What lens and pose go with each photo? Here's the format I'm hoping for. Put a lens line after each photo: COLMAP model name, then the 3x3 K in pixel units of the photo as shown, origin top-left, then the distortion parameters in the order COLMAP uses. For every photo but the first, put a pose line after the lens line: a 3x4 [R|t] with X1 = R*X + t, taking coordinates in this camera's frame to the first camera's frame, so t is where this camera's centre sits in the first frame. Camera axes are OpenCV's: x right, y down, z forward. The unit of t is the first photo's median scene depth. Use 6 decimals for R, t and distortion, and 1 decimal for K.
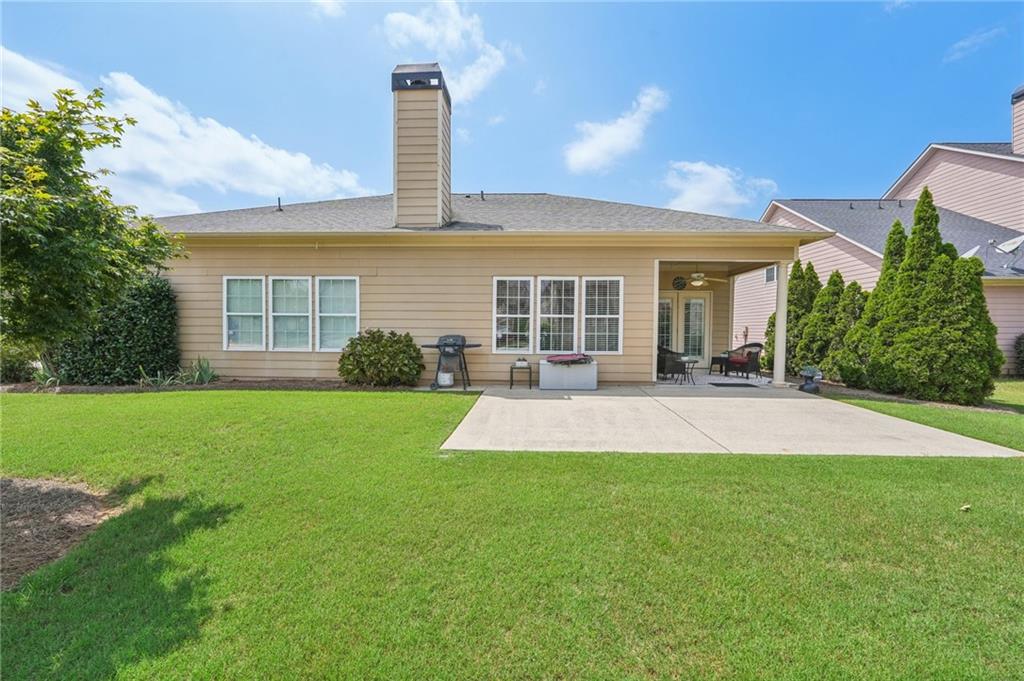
lens RADIAL K [[421.7, 0, 516.7], [0, 421.7, 341.9], [0, 0, 1]] dist [-0.001640, -0.000205]
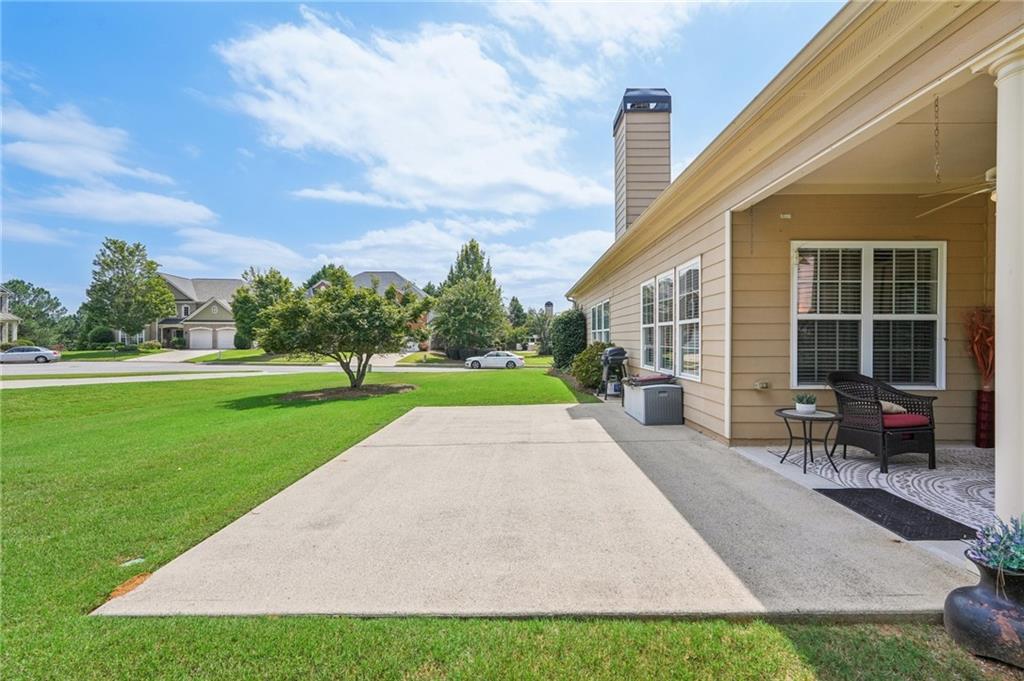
lens RADIAL K [[417.1, 0, 512.0], [0, 417.1, 340.5], [0, 0, 1]] dist [-0.002071, -0.000372]
pose [[0.015200, -0.003342, -0.999879, 0.846575], [-0.023386, 0.999720, -0.003697, -0.021667], [0.999611, 0.023439, 0.015117, 0.710339]]
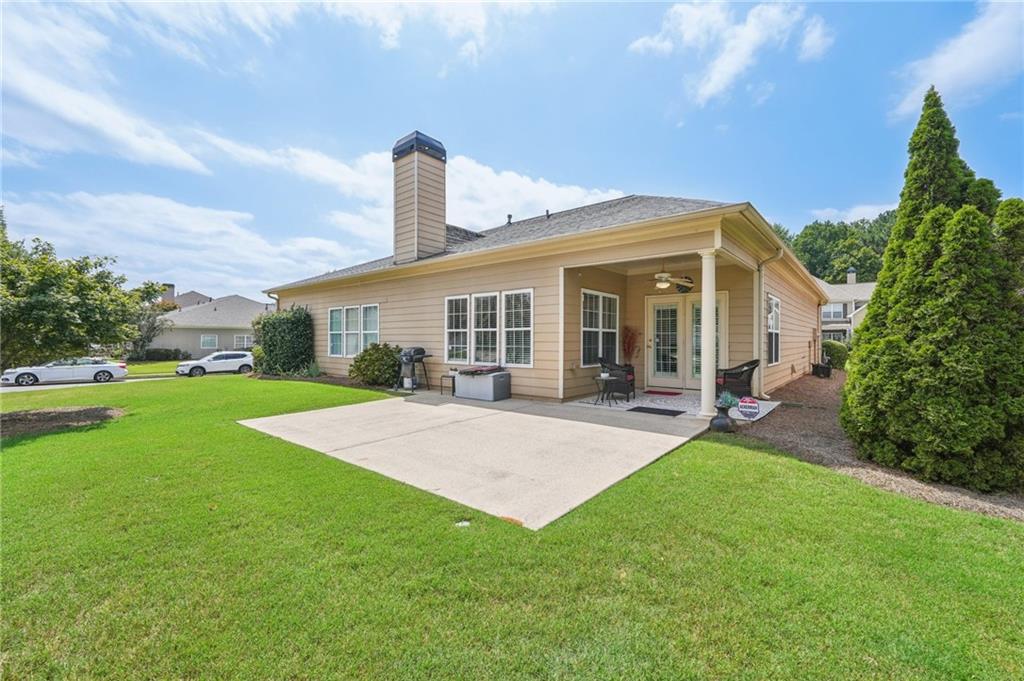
lens RADIAL K [[423.6, 0, 512.0], [0, 423.6, 340.5], [0, 0, 1]] dist [0.021210, 0.000136]
pose [[0.790986, -0.004376, -0.611819, 0.807120], [-0.012073, 0.999668, -0.022760, -0.010345], [0.611716, 0.025389, 0.790670, 0.190082]]
